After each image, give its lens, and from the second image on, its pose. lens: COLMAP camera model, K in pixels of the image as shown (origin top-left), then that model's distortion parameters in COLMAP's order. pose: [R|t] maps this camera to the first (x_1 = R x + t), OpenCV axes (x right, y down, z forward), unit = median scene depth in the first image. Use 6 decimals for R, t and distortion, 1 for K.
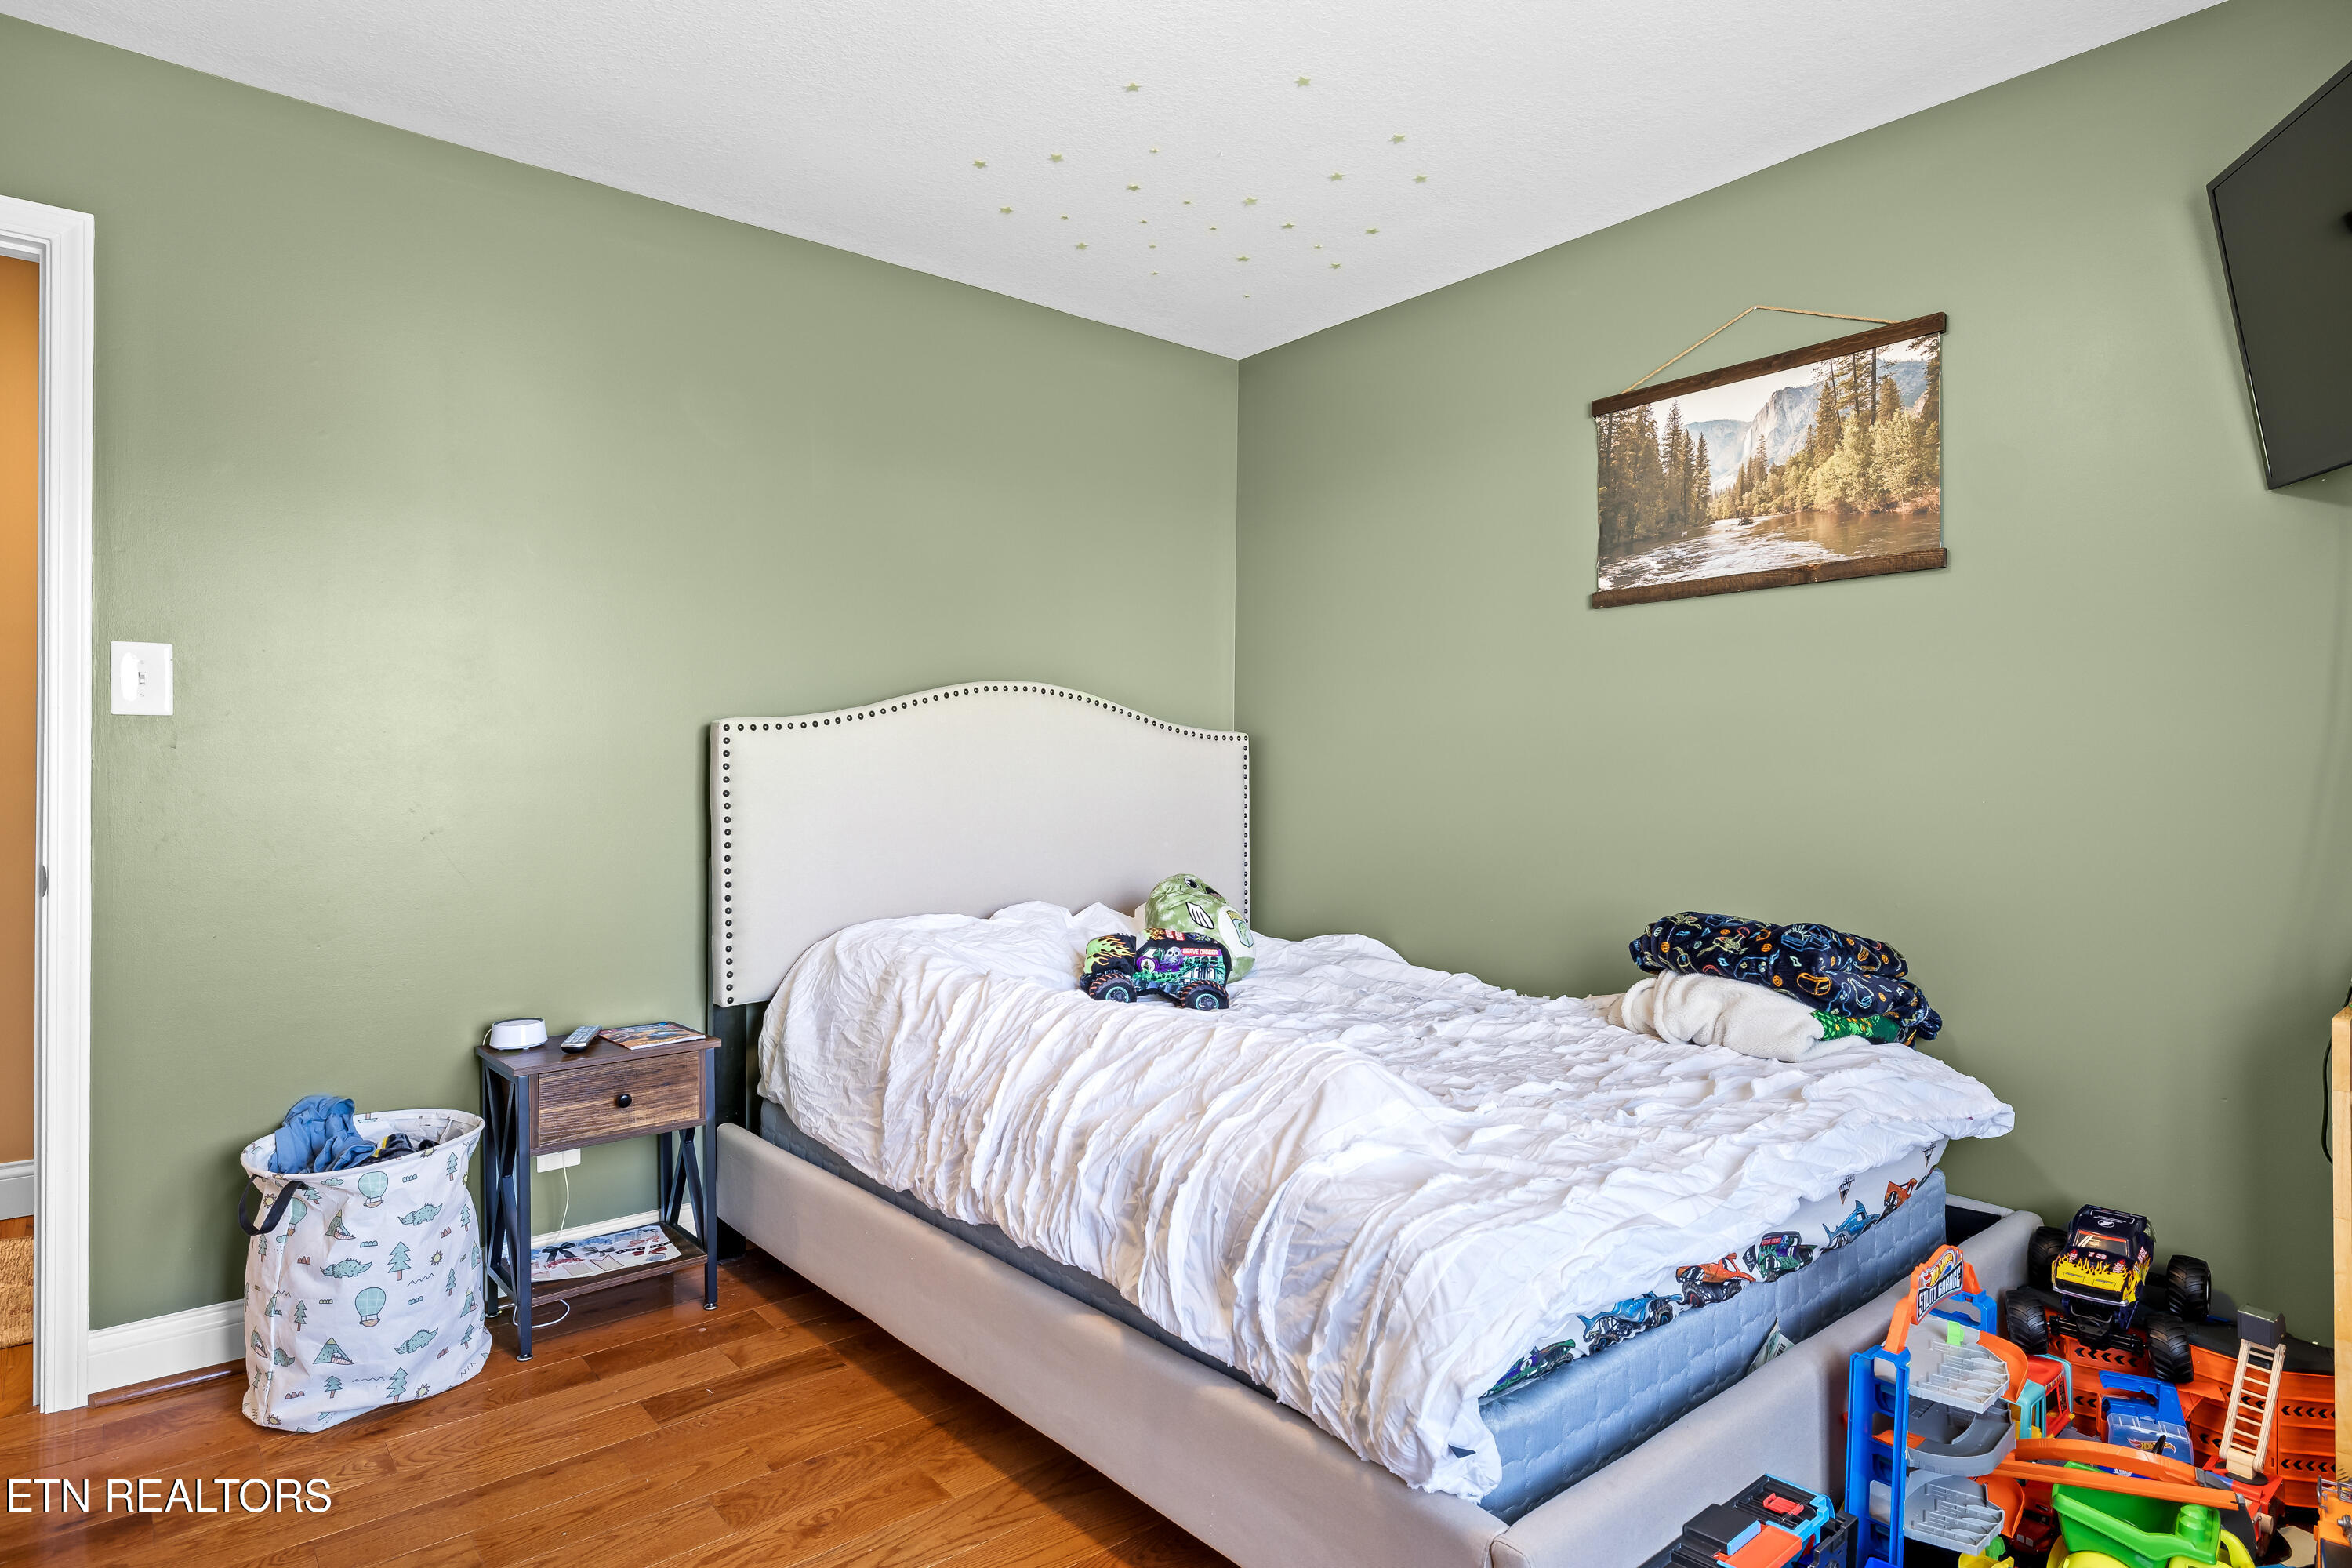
lens RADIAL K [[1270.3, 0, 1149.1], [0, 1270.3, 774.9], [0, 0, 1]] dist [-0.001052, -0.000076]
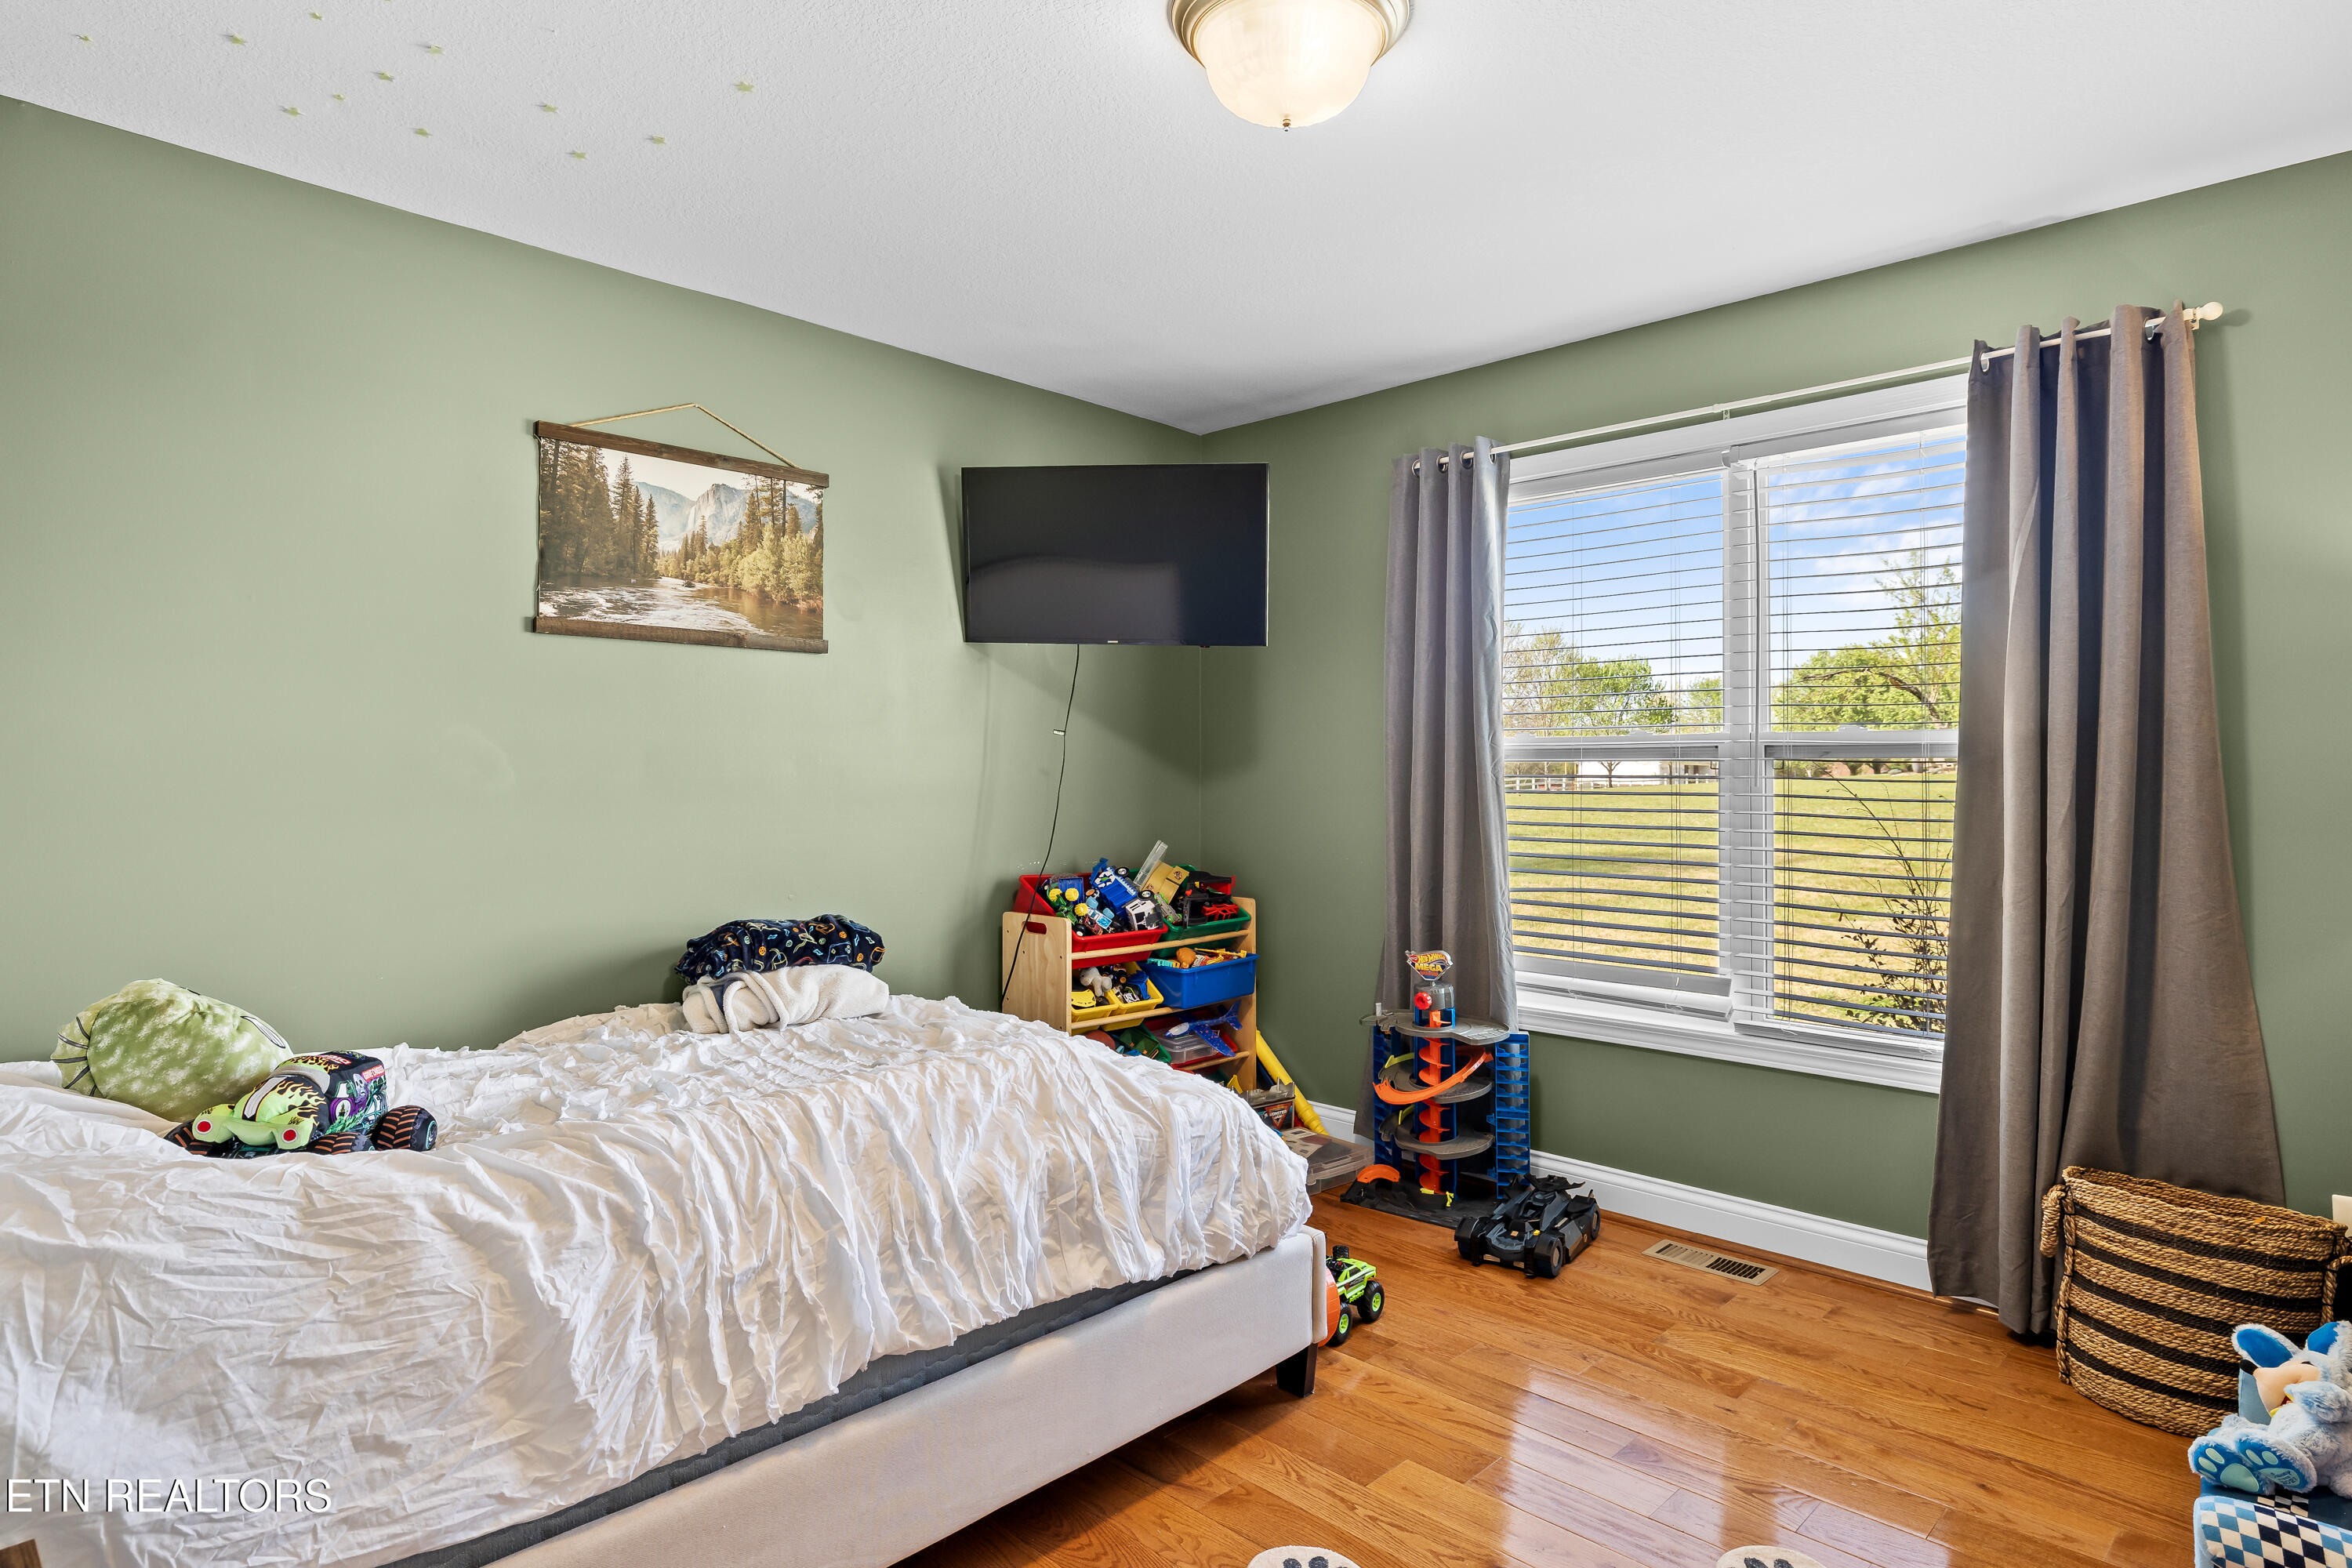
lens RADIAL K [[1270.3, 0, 1149.1], [0, 1270.3, 774.9], [0, 0, 1]] dist [-0.001052, -0.000076]
pose [[-0.084566, 0.001503, 0.996417, -0.734058], [-0.004811, 0.999987, -0.001917, -0.024295], [-0.996406, -0.004956, -0.084557, 0.679608]]
